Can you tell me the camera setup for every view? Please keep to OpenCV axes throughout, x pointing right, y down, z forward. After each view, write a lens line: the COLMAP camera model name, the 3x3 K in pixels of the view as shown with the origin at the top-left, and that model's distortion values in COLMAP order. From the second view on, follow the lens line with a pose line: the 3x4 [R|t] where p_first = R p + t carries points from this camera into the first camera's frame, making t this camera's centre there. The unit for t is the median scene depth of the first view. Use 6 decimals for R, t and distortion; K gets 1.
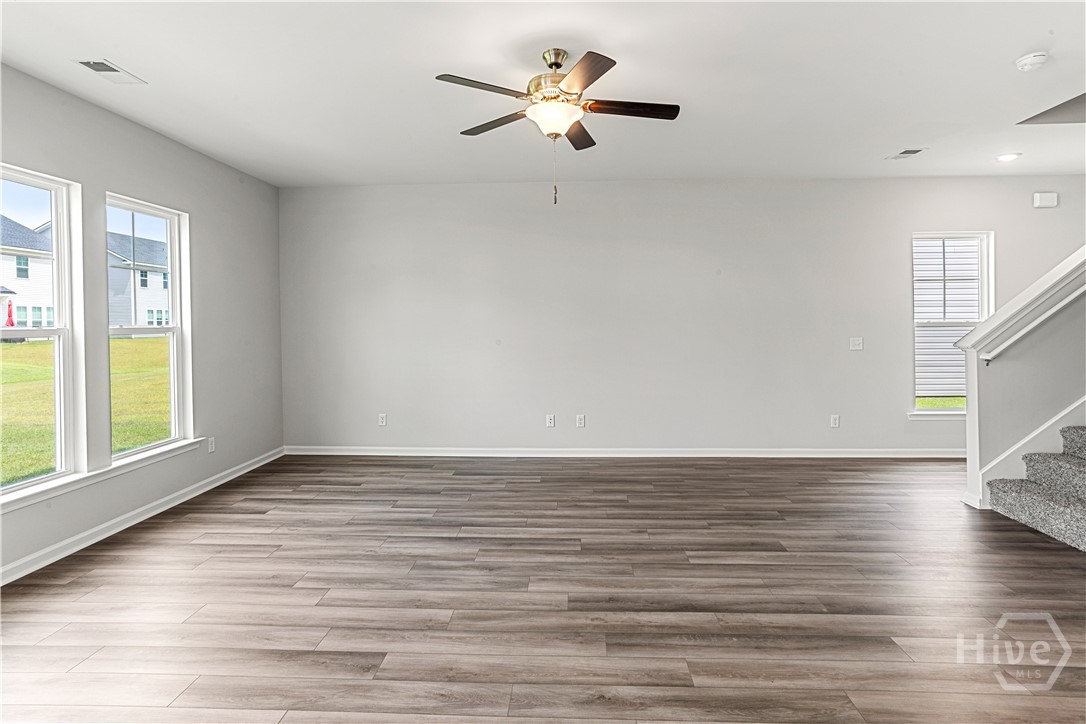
lens RADIAL K [[559.1, 0, 545.5], [0, 559.1, 327.4], [0, 0, 1]] dist [-0.004723, 0.000554]
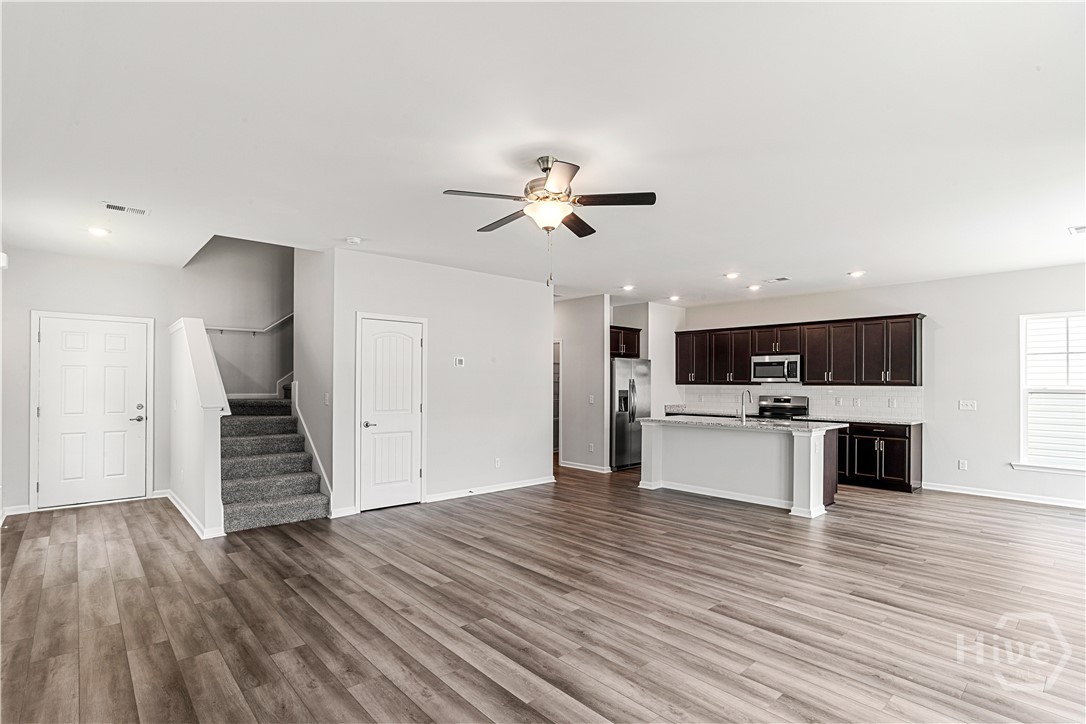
lens RADIAL K [[521.1, 0, 545.4], [0, 521.1, 382.8], [0, 0, 1]] dist [-0.003211, -0.000059]
pose [[-0.711665, 0.007506, 0.702479, -0.753190], [0.006262, 0.999971, -0.004341, -0.010326], [-0.702491, 0.001310, -0.711692, 1.809369]]
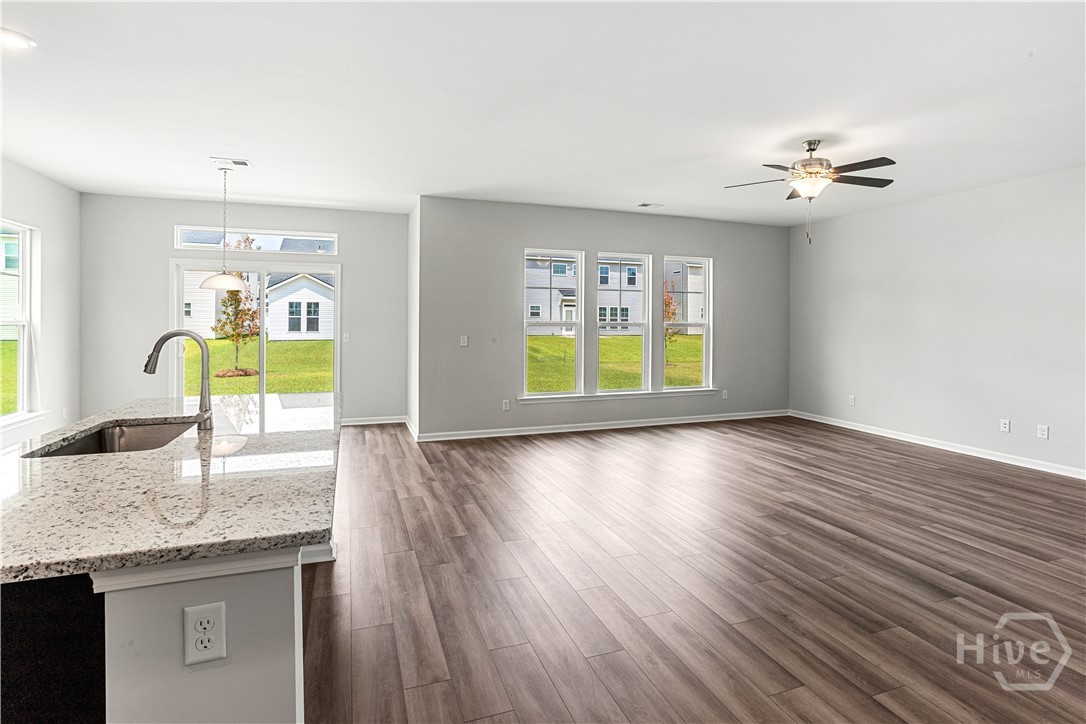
lens RADIAL K [[531.2, 0, 545.5], [0, 531.2, 340.3], [0, 0, 1]] dist [-0.003318, -0.000151]
pose [[0.390321, 0.042813, -0.919683, 1.052348], [-0.016057, 0.999083, 0.039695, -0.011132], [0.920539, -0.000726, 0.390650, -0.196663]]
